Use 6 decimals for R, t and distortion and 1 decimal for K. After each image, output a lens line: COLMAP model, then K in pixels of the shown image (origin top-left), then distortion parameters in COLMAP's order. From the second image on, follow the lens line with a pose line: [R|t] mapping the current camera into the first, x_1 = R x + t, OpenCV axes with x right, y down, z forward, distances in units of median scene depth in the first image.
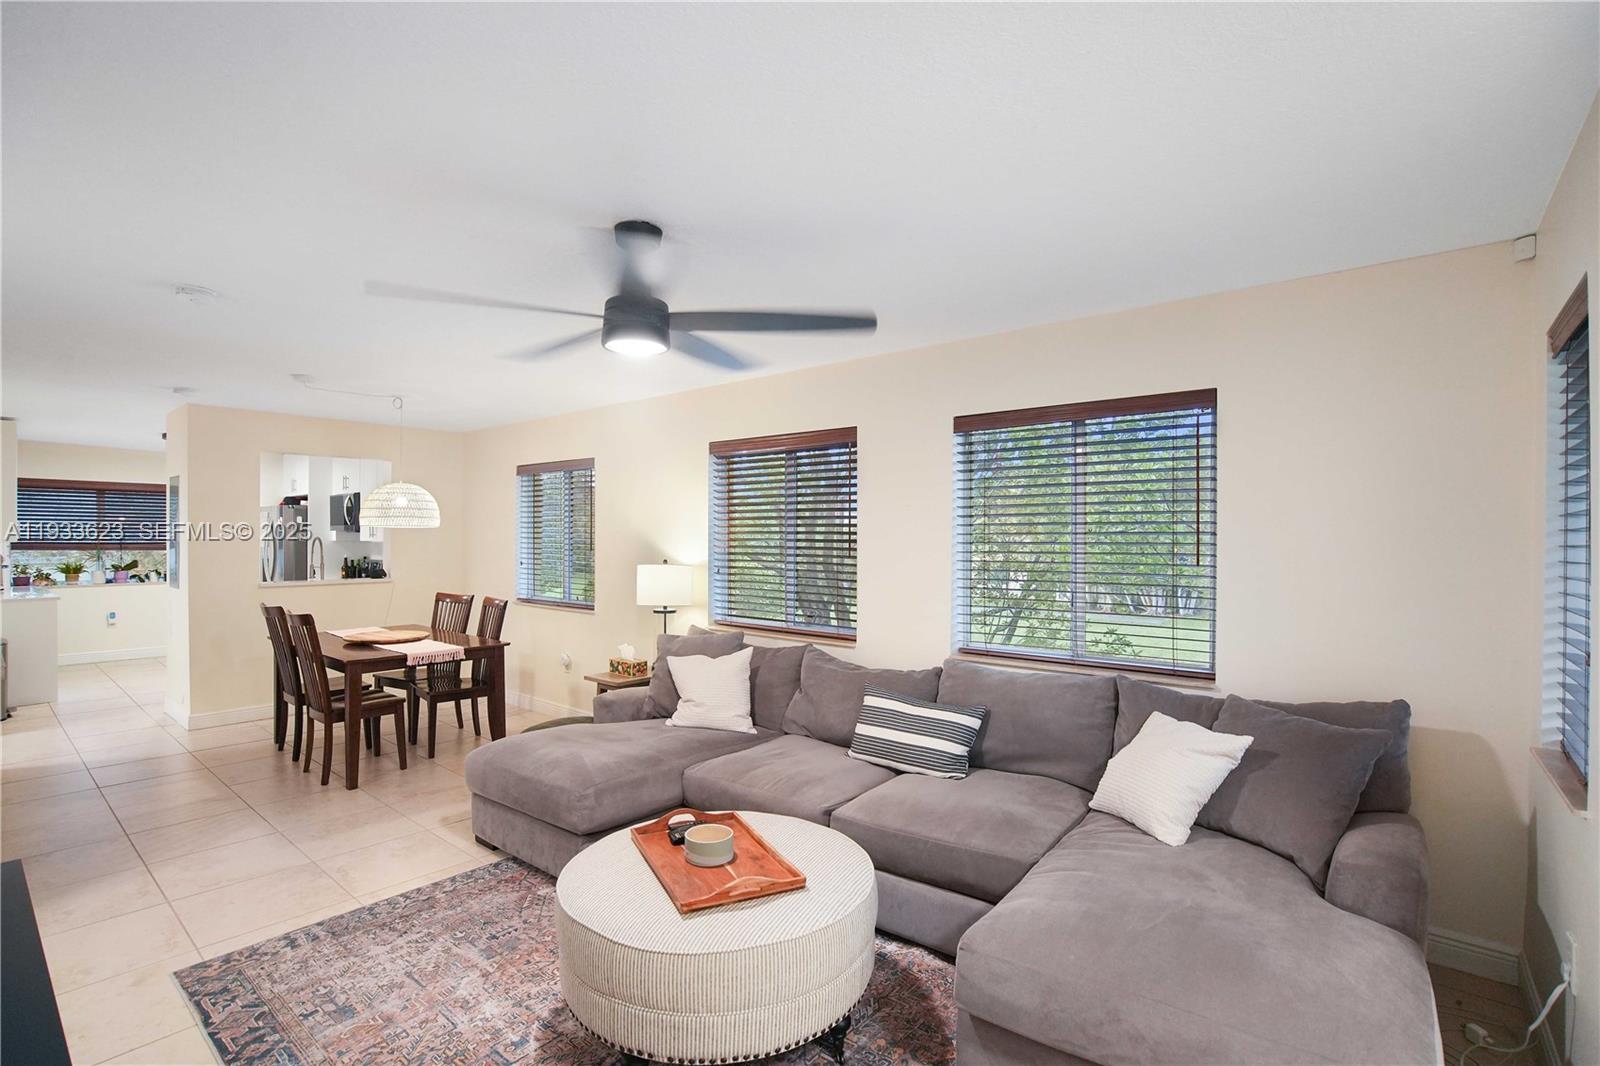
lens RADIAL K [[745.9, 0, 807.9], [0, 745.9, 534.9], [0, 0, 1]] dist [-0.023750, 0.003201]
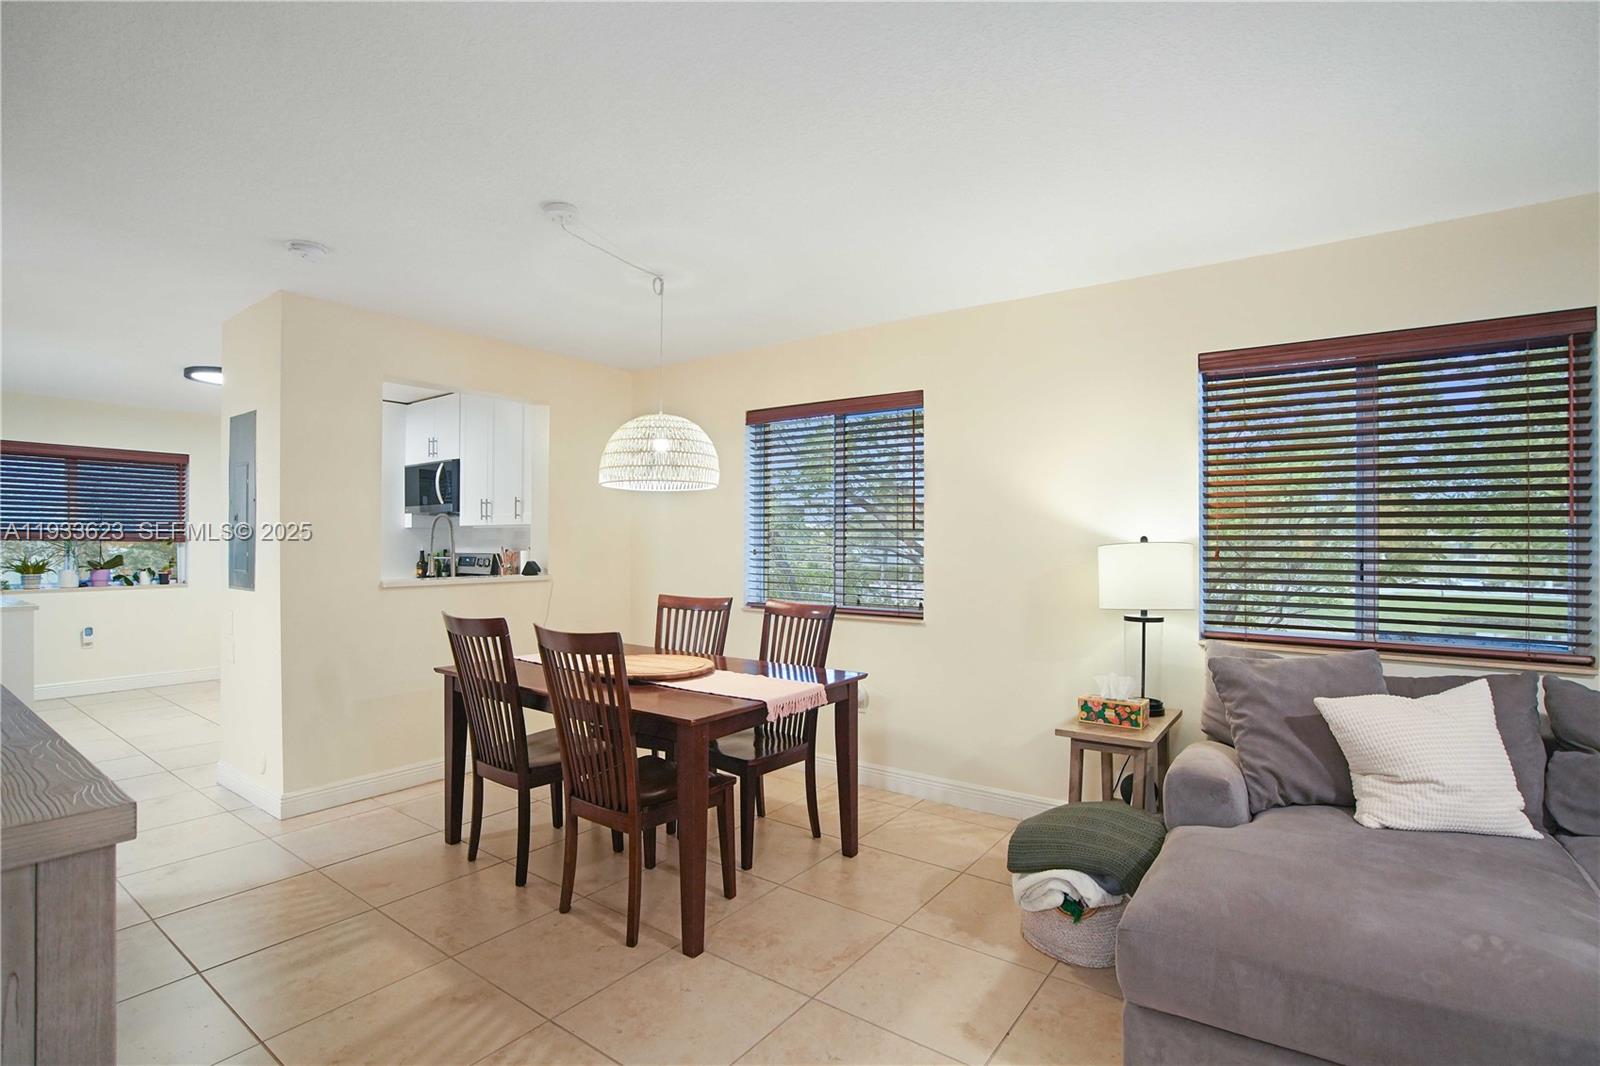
lens RADIAL K [[745.9, 0, 797.3], [0, 745.9, 533.3], [0, 0, 1]] dist [-0.023750, 0.003201]
pose [[0.997627, -0.005735, 0.068617, -0.313894], [0.005751, 0.999983, -0.000040, 0.018019], [-0.068616, 0.000434, 0.997643, 0.241440]]
